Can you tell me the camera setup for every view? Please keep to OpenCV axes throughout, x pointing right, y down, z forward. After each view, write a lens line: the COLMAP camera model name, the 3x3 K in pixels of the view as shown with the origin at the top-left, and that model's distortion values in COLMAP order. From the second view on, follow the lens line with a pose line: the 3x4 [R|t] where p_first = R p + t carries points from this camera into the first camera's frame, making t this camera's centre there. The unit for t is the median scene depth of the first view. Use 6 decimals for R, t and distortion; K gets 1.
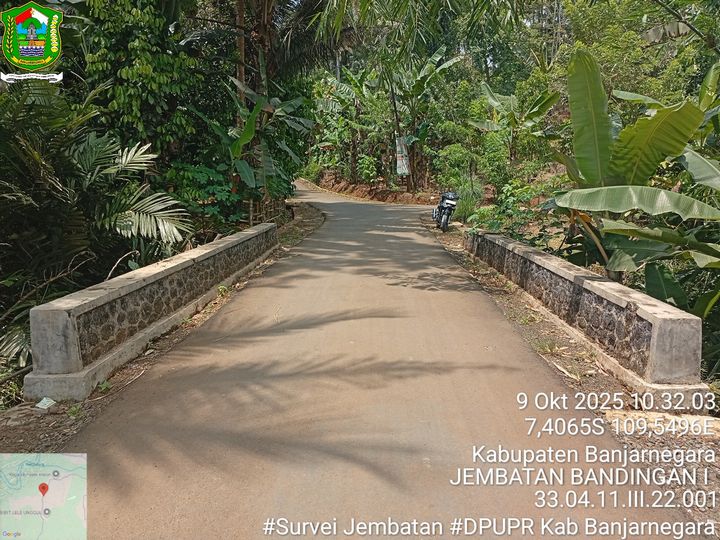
lens RADIAL K [[551.6, 0, 360.0], [0, 551.6, 270.0], [0, 0, 1]] dist [0.027131, -0.080125]
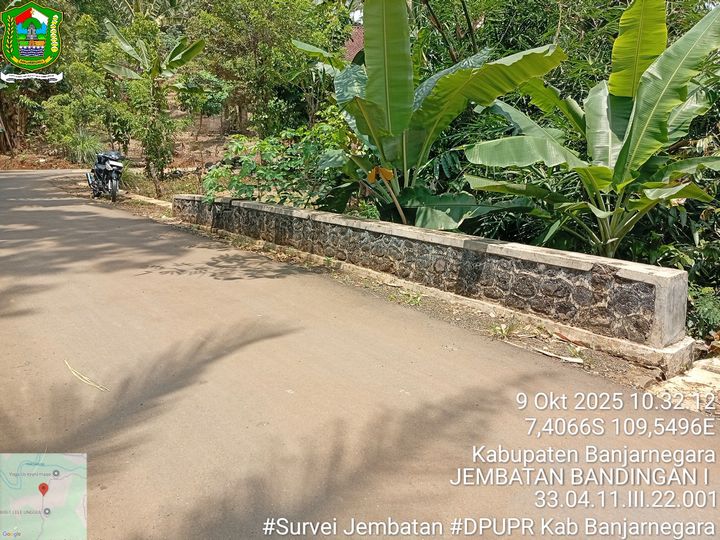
lens RADIAL K [[548.8, 0, 360.0], [0, 548.8, 270.0], [0, 0, 1]] dist [0.100443, -0.203447]
pose [[0.761168, -0.150985, 0.630736, -0.158964], [0.106972, 0.988432, 0.107516, -0.029566], [-0.639672, -0.014367, 0.768513, 0.230437]]
